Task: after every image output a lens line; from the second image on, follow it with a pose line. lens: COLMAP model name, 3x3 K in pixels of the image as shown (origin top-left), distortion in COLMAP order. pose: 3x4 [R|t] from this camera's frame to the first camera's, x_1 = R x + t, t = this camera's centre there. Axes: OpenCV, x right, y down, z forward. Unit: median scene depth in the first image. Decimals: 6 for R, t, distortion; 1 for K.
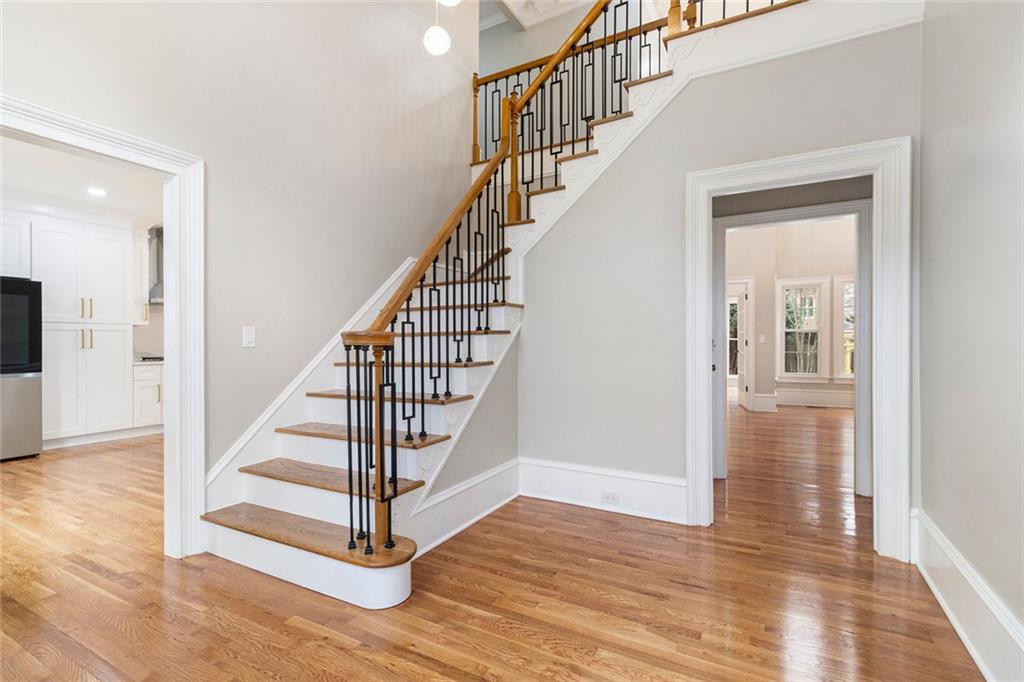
lens RADIAL K [[476.1, 0, 507.0], [0, 476.1, 342.6], [0, 0, 1]] dist [-0.004965, -0.000148]
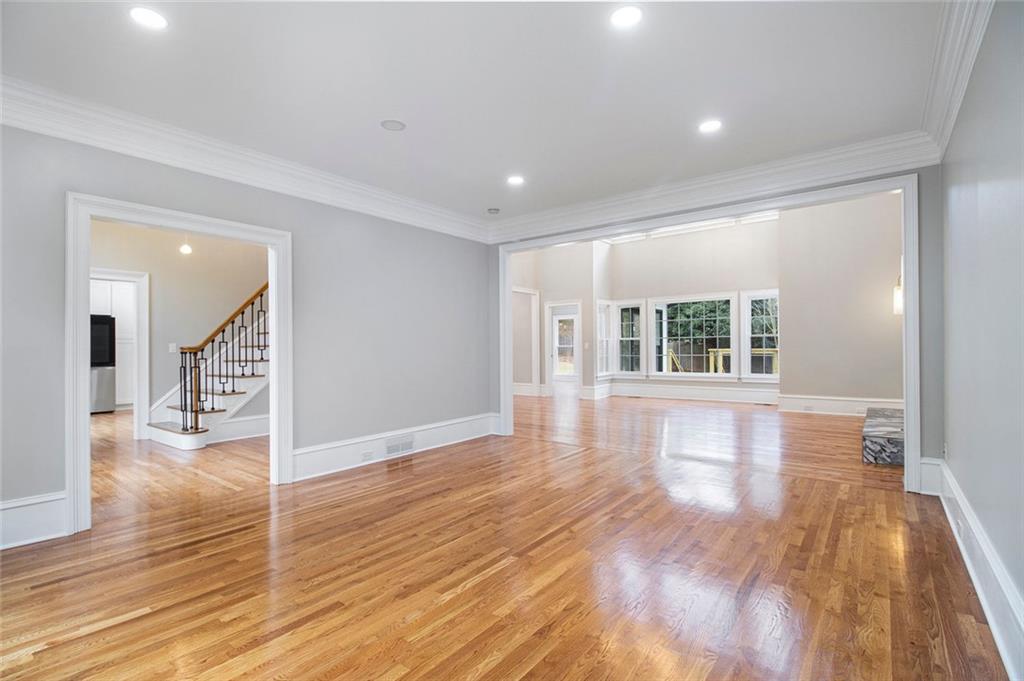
lens RADIAL K [[476.1, 0, 519.8], [0, 476.1, 341.7], [0, 0, 1]] dist [-0.004965, -0.000148]
pose [[0.987273, -0.005793, -0.158927, 1.399173], [0.003974, 0.999923, -0.011765, -0.009713], [0.158983, 0.010984, 0.987220, -0.926875]]
